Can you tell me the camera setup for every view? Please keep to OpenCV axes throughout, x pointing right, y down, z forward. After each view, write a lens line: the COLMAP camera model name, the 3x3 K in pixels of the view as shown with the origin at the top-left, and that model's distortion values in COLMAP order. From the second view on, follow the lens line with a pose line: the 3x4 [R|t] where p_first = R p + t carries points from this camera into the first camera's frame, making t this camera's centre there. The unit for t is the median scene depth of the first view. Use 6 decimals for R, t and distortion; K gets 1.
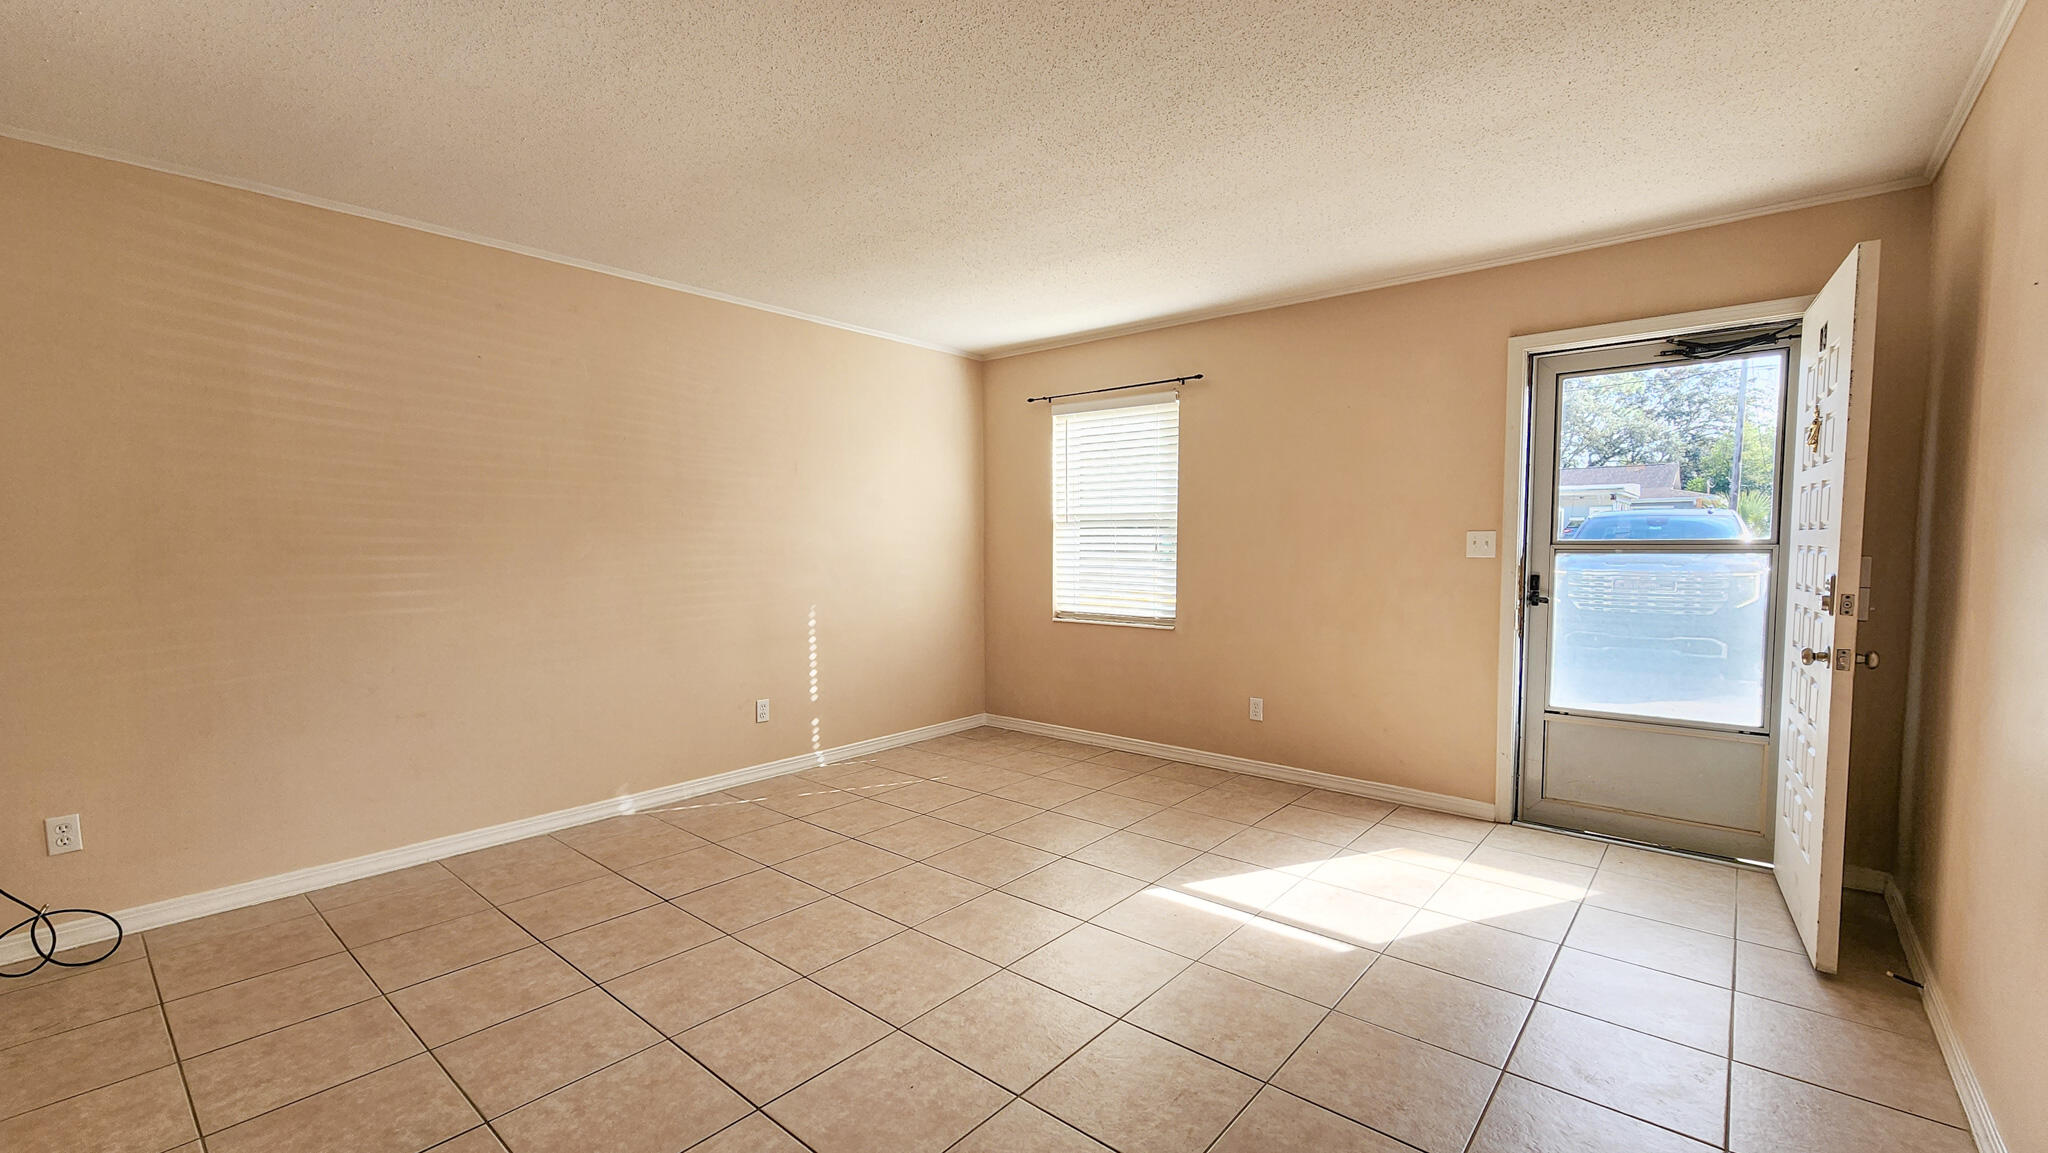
lens RADIAL K [[855.6, 0, 1018.7], [0, 855.6, 598.6], [0, 0, 1]] dist [0.000712, -0.000811]
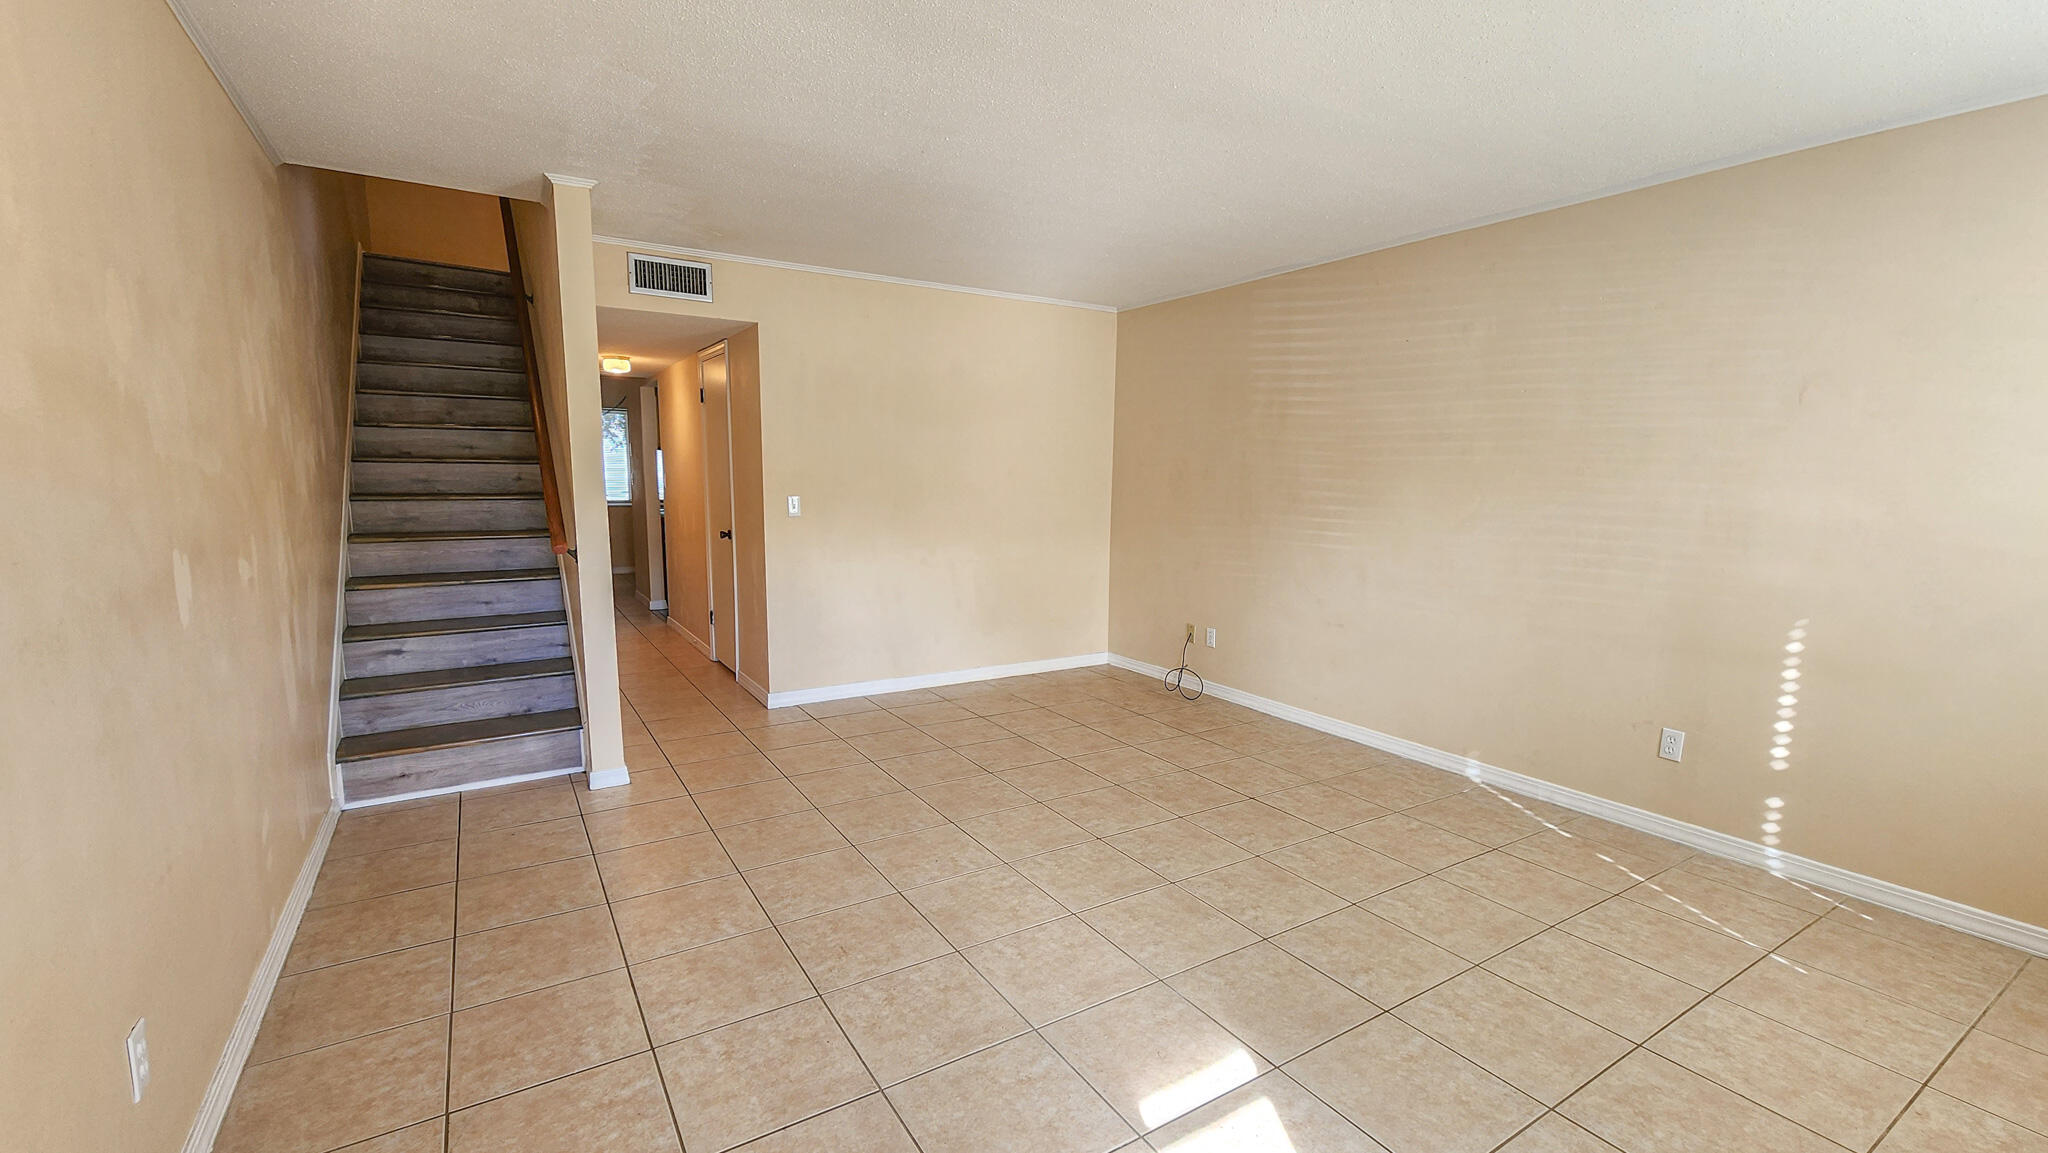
lens RADIAL K [[855.6, 0, 1018.7], [0, 855.6, 598.6], [0, 0, 1]] dist [0.000712, -0.000811]
pose [[-0.298945, 0.140648, -0.943848, 0.584700], [-0.078115, 0.982153, 0.171098, -0.078998], [0.951068, 0.124877, -0.282623, 0.730893]]
